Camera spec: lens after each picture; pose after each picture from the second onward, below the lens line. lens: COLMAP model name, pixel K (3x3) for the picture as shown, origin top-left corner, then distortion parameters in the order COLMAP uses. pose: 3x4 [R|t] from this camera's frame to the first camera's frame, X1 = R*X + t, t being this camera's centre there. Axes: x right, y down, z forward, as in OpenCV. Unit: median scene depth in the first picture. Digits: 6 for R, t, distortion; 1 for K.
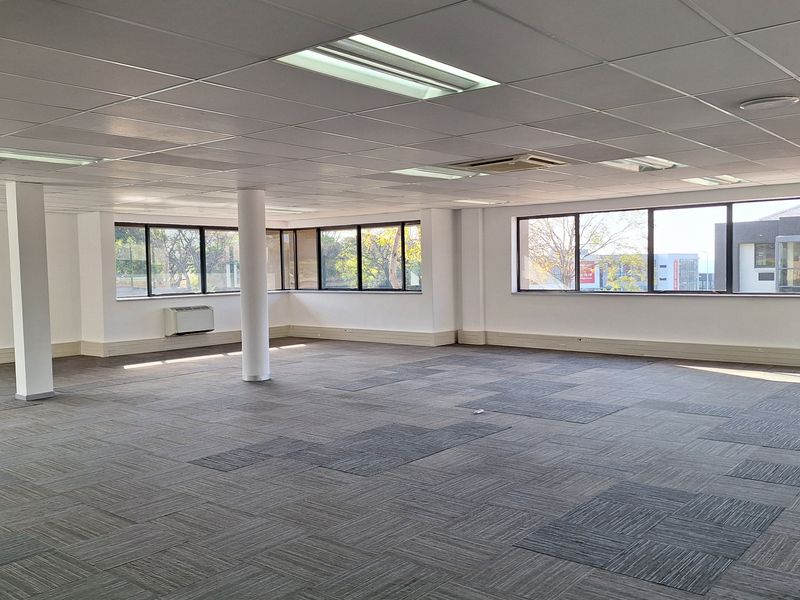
lens RADIAL K [[740.7, 0, 397.3], [0, 740.7, 301.0], [0, 0, 1]] dist [0.081289, 0.000000]
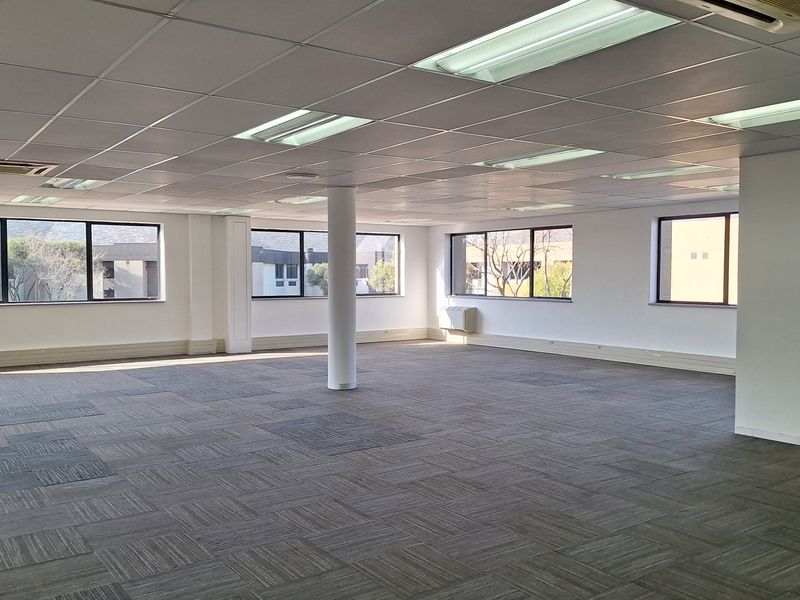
lens RADIAL K [[740.7, 0, 397.3], [0, 740.7, 303.2], [0, 0, 1]] dist [0.081289, 0.000000]
pose [[0.251625, -0.013766, 0.967727, -1.115998], [0.046391, 0.998921, 0.002147, 0.019846], [-0.966712, 0.044354, 0.251992, 0.422466]]
